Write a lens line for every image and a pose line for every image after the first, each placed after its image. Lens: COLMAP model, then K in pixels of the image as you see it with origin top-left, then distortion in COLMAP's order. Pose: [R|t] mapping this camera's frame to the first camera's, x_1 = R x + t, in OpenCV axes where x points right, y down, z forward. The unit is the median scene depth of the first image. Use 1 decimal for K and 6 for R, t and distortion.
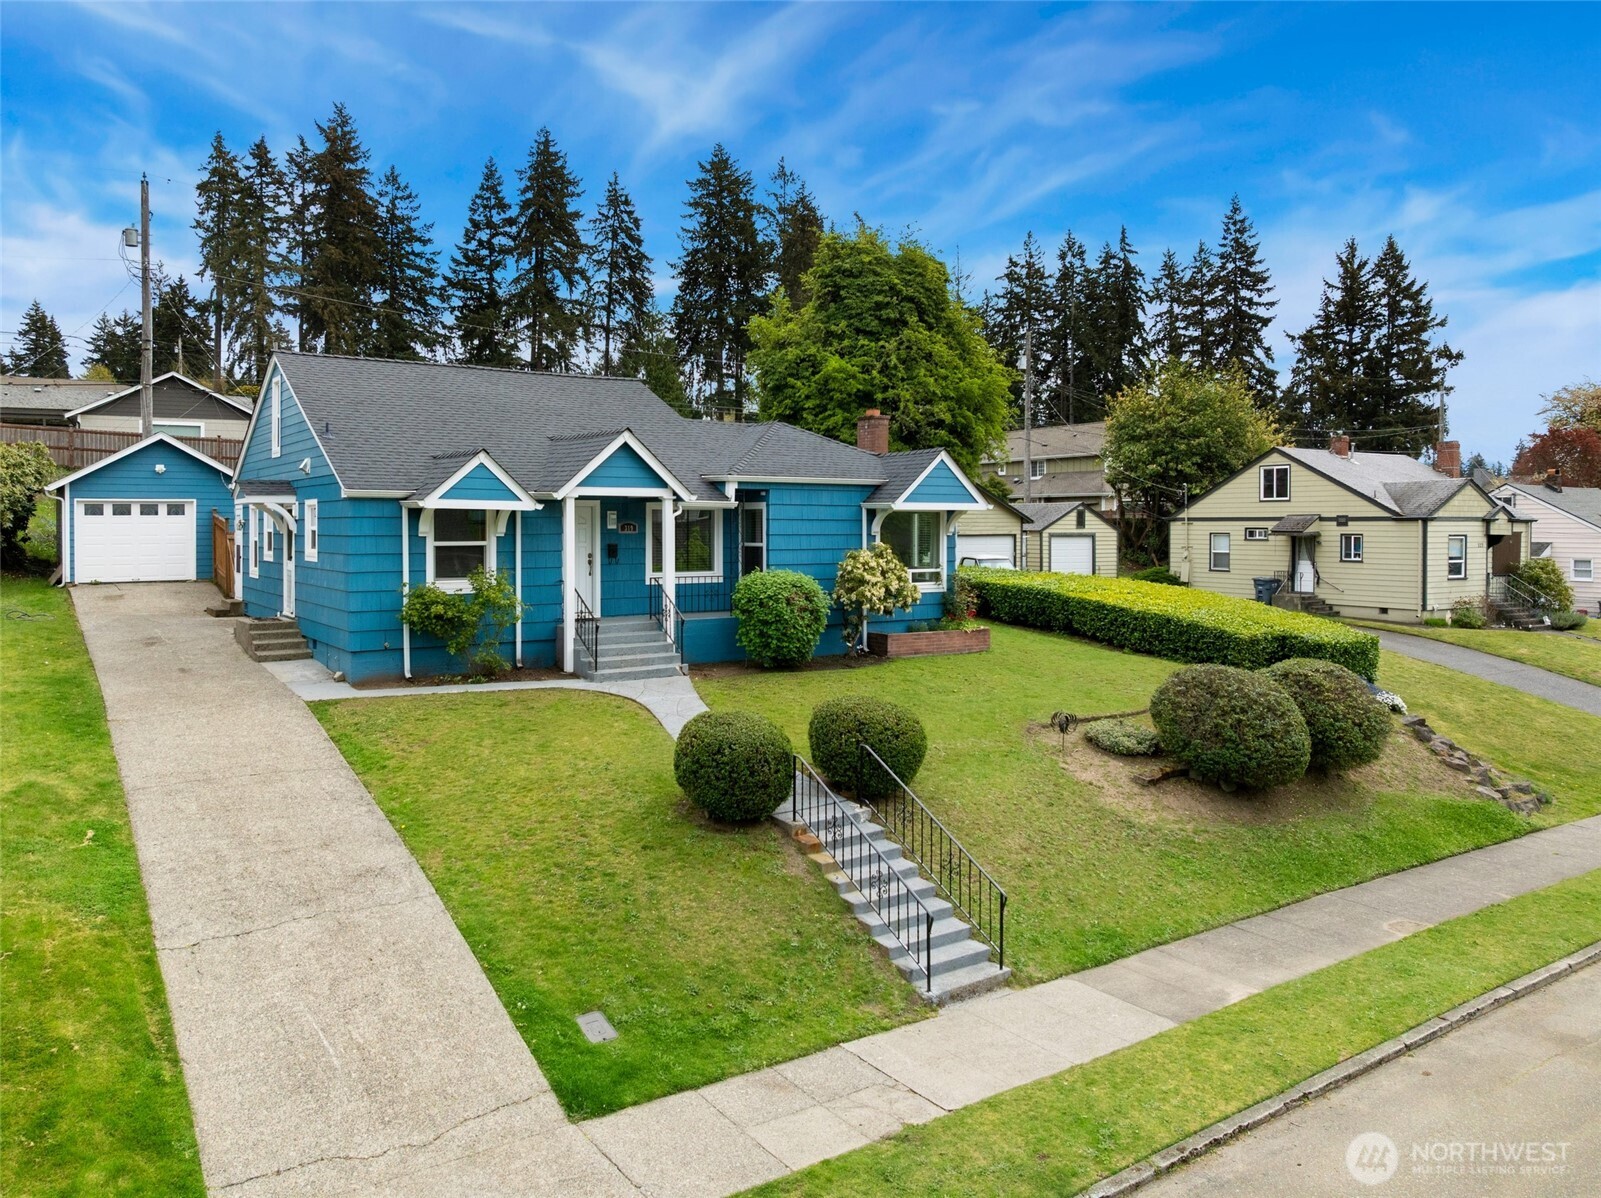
lens RADIAL K [[1121.1, 0, 777.5], [0, 1121.1, 531.7], [0, 0, 1]] dist [-0.034769, -0.005530]
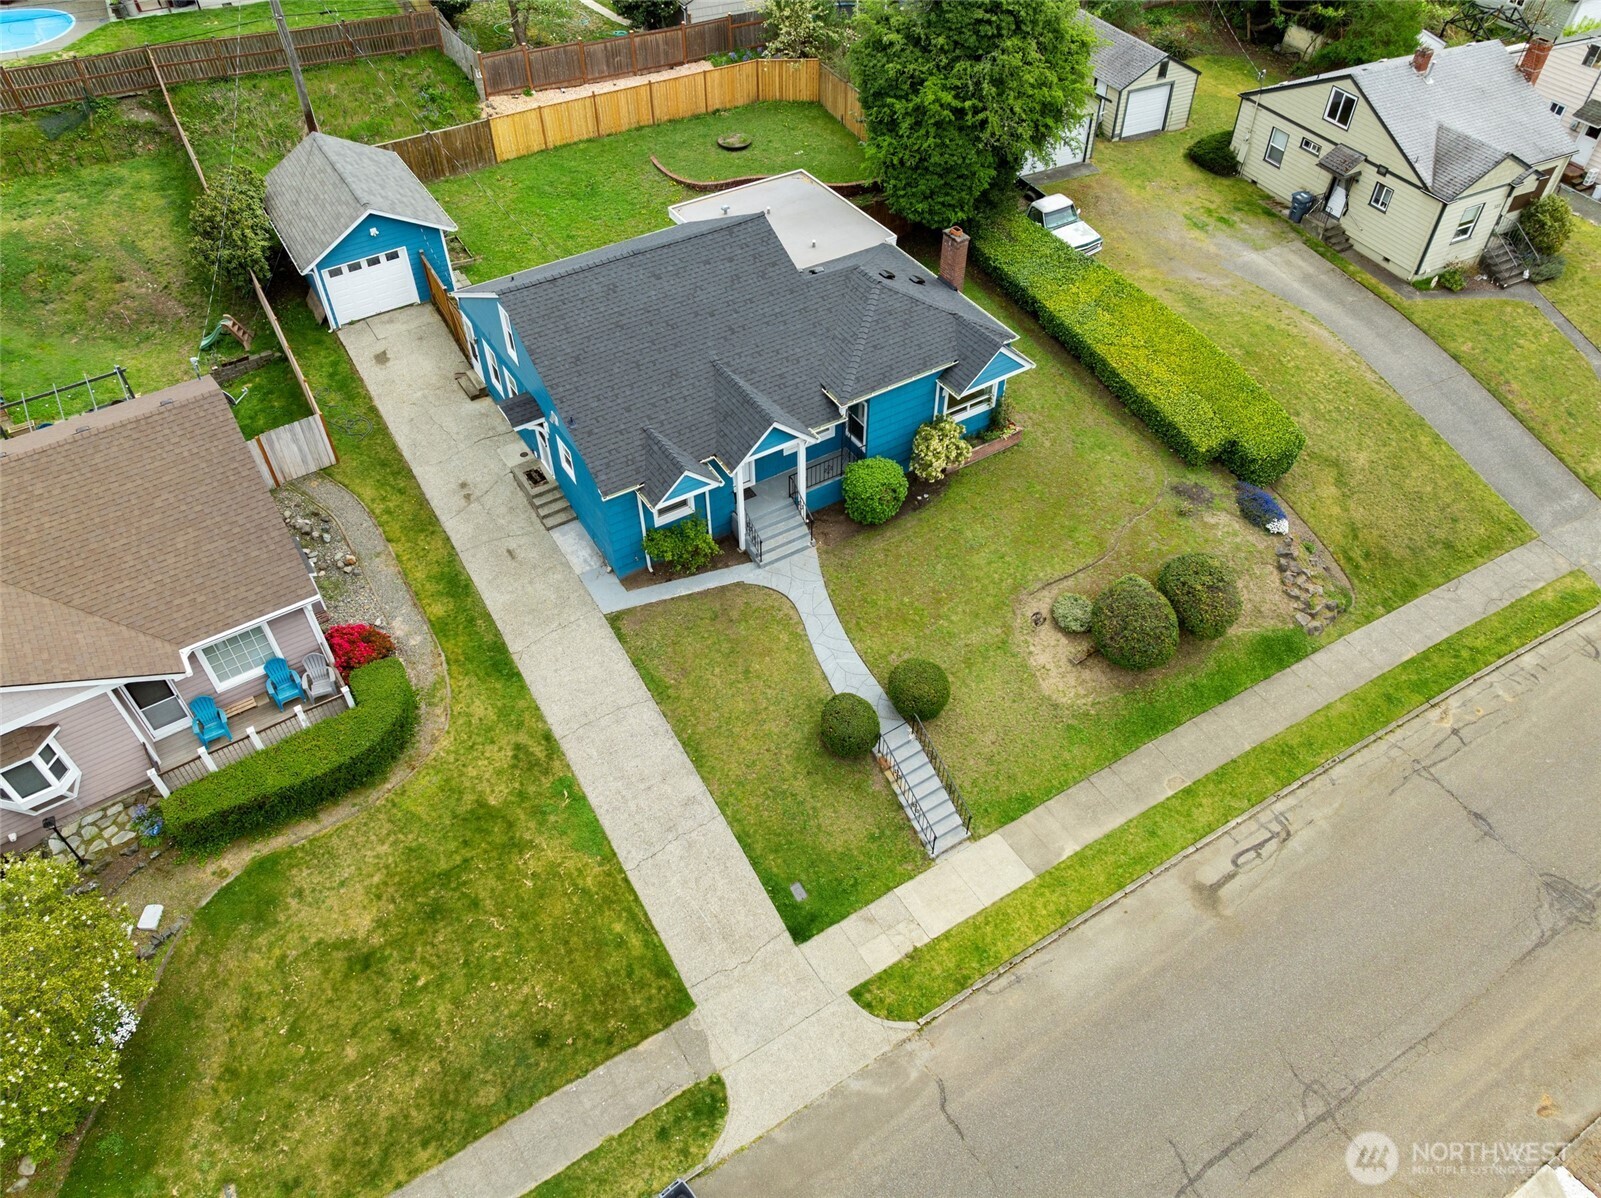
lens RADIAL K [[1121.1, 0, 777.5], [0, 1121.1, 531.7], [0, 0, 1]] dist [-0.034769, -0.005530]
pose [[0.998261, 0.029885, -0.050813, -0.028890], [0.012532, 0.734679, 0.678299, -0.529215], [0.057602, -0.677756, 0.733027, -0.091882]]
